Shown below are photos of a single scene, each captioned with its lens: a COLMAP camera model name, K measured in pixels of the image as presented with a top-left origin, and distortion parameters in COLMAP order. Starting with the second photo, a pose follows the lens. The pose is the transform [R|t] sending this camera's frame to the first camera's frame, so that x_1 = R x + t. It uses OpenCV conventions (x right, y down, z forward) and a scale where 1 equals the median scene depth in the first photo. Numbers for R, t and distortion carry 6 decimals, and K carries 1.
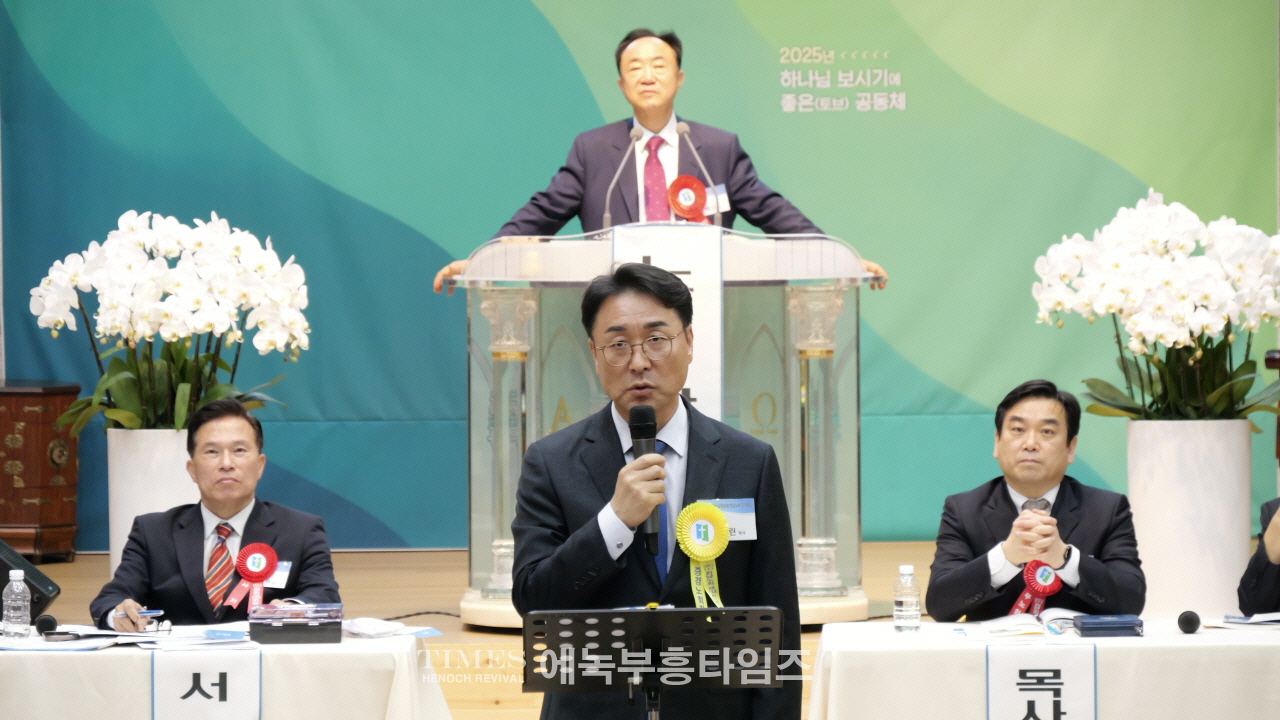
lens RADIAL K [[7512.0, 0, 575.9], [0, 7512.0, 309.1], [0, 0, 1]] dist [0.856867, 0.000000]
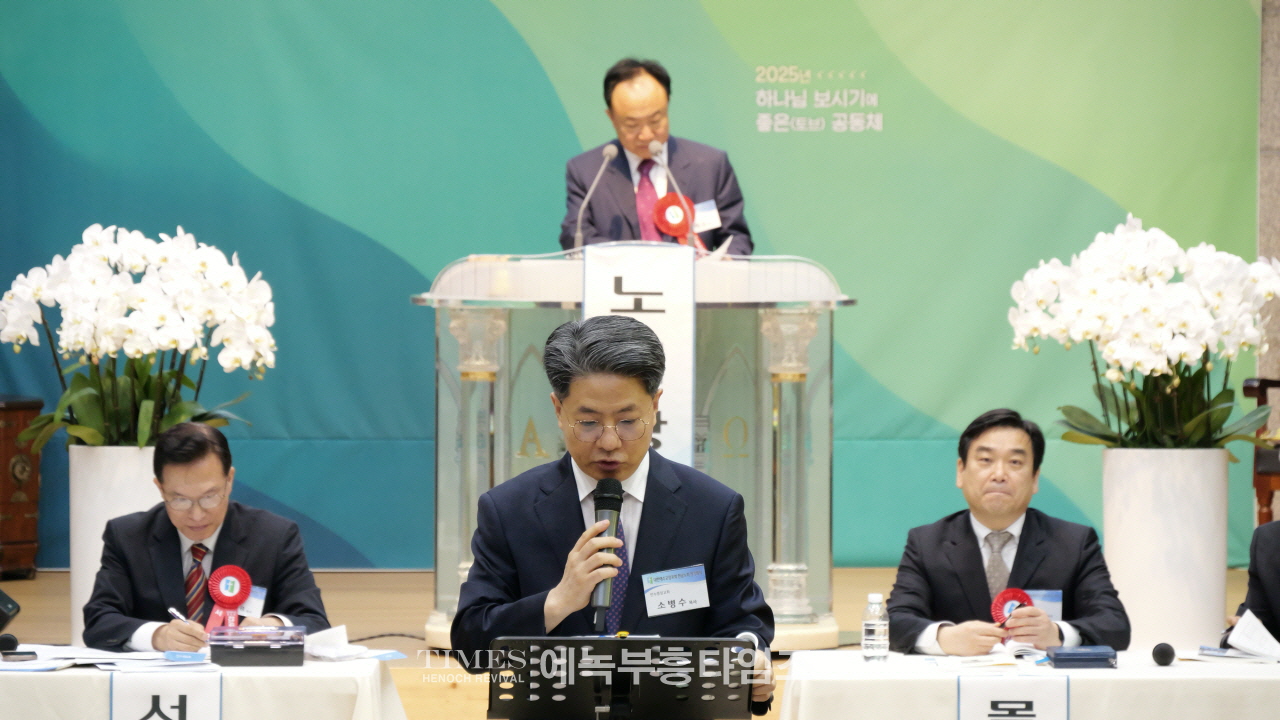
lens RADIAL K [[7512.0, 0, 580.0], [0, 7512.0, 297.6], [0, 0, 1]] dist [0.856867, 0.000000]
pose [[0.999930, 0.011149, 0.003864, 0.000598], [-0.011134, 0.999930, -0.004002, -0.000265], [-0.003908, 0.003959, 0.999985, 0.013495]]
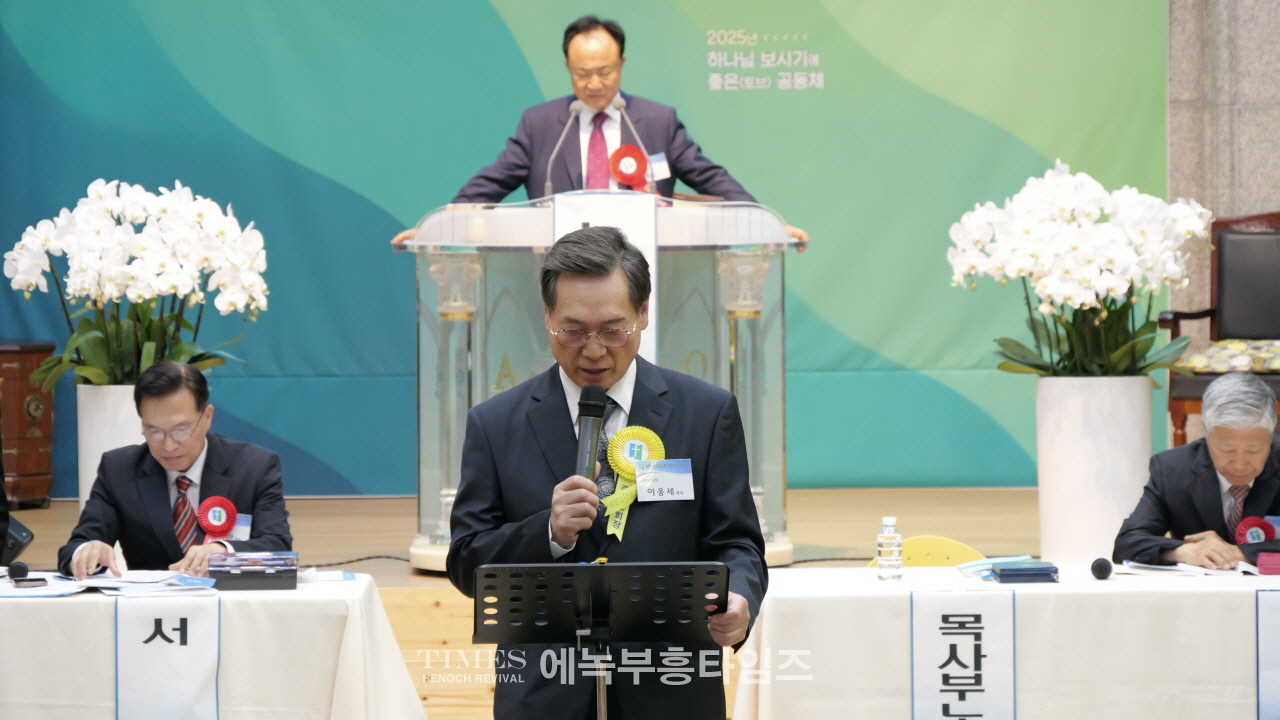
lens RADIAL K [[5666.2, 0, 625.1], [0, 5666.2, 258.7], [0, 0, 1]] dist [0.406587, 0.000000]
pose [[0.999701, 0.000943, 0.024444, -0.004636], [-0.000831, 0.999989, -0.004606, 0.001763], [-0.024448, 0.004584, 0.999691, 0.198352]]
